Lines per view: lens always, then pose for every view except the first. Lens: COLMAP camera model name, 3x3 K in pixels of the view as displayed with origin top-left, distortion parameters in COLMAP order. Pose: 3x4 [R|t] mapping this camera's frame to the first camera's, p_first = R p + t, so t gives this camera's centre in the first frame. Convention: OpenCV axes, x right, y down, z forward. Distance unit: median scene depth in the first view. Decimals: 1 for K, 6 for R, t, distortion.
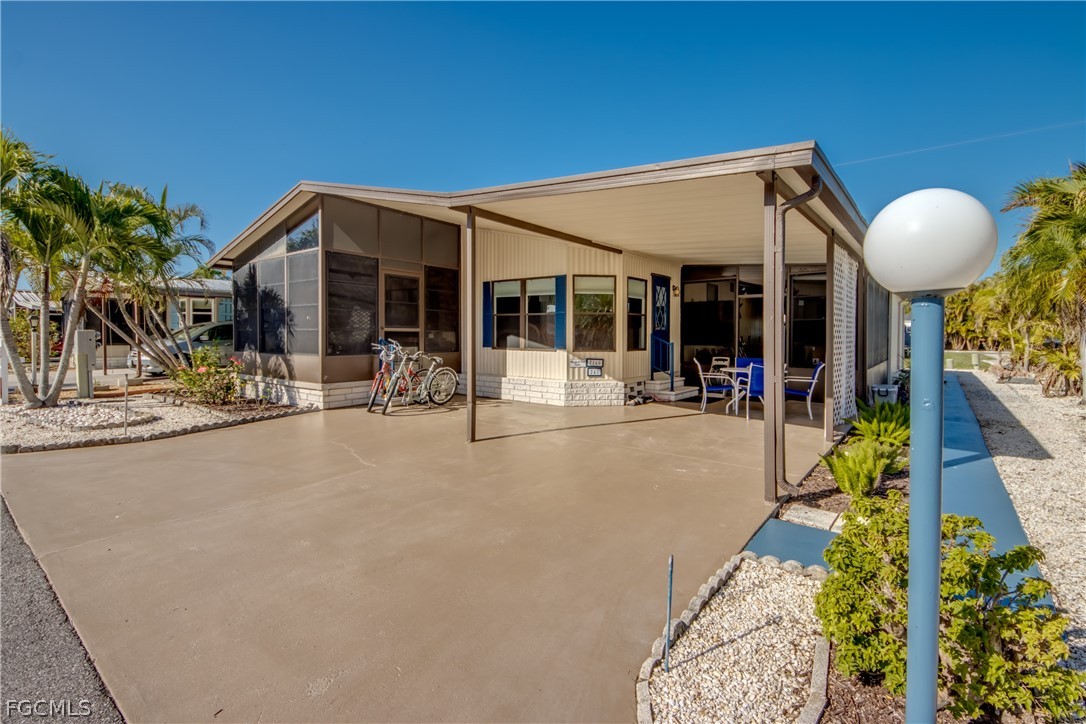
lens RADIAL K [[495.2, 0, 542.3], [0, 495.2, 339.7], [0, 0, 1]] dist [0.000076, -0.000471]
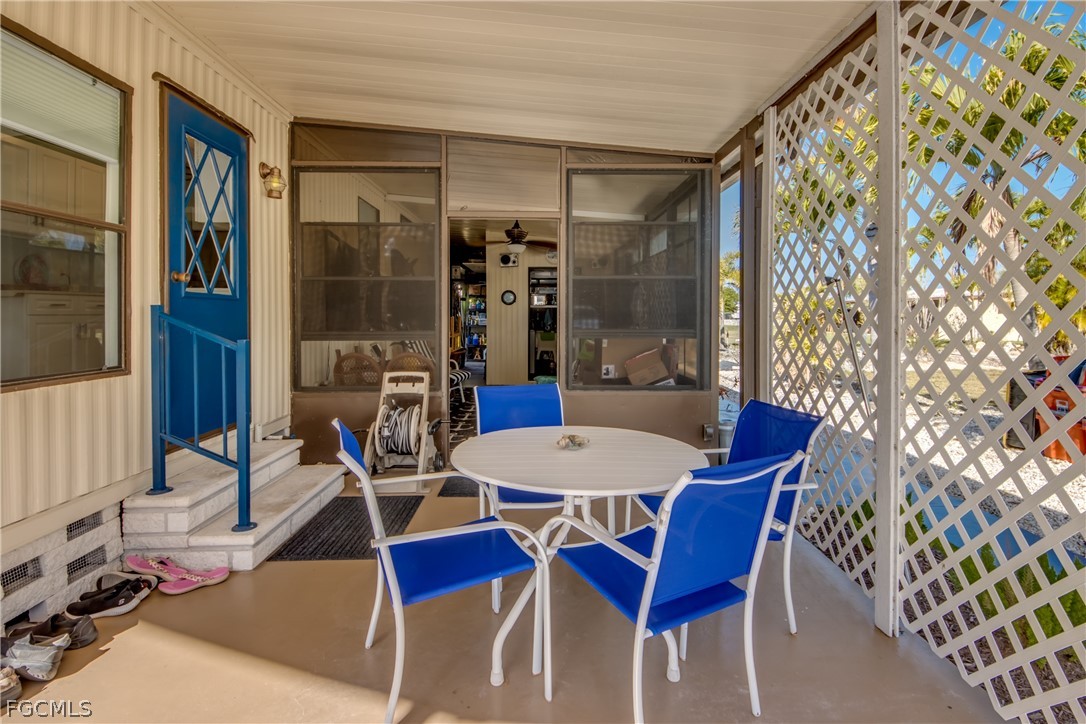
lens RADIAL K [[507.8, 0, 545.6], [0, 507.8, 328.1], [0, 0, 1]] dist [-0.005729, -0.001116]
pose [[0.767125, -0.016220, 0.641293, 0.215518], [0.004122, 0.999784, 0.020356, -0.005587], [-0.641485, -0.012972, 0.767026, 0.699833]]
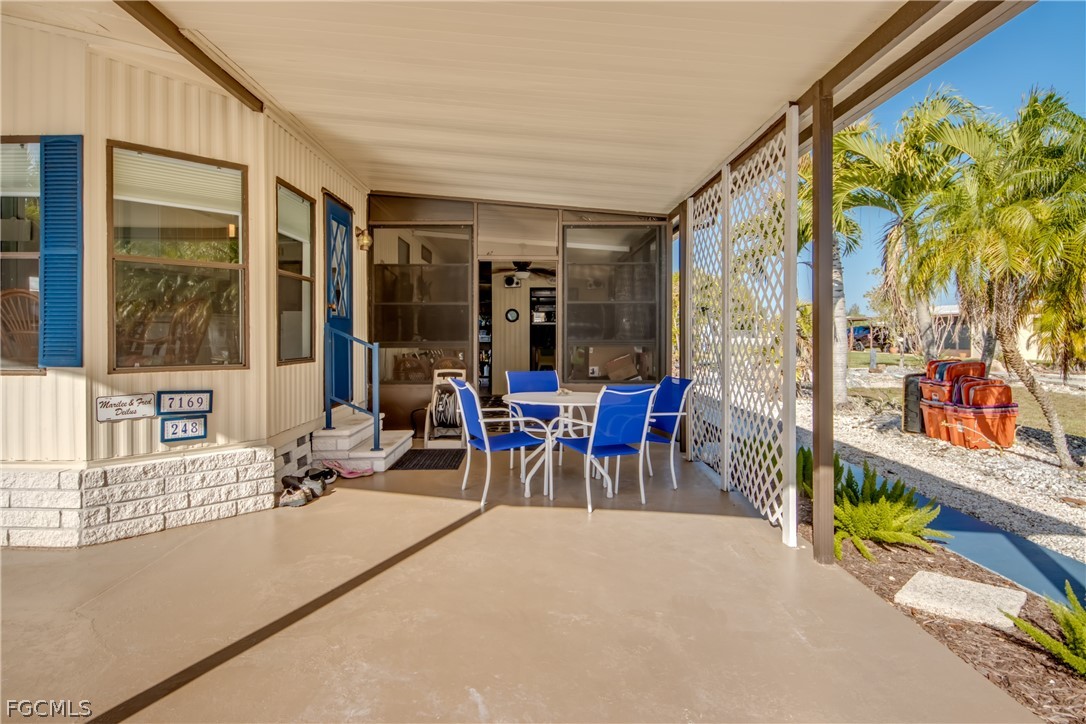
lens RADIAL K [[605.6, 0, 534.8], [0, 605.6, 341.1], [0, 0, 1]] dist [0.008031, -0.004284]
pose [[0.776041, -0.008310, 0.630628, 0.025431], [0.005308, 0.999964, 0.006645, 0.001057], [-0.630660, -0.001809, 0.776057, 0.480354]]
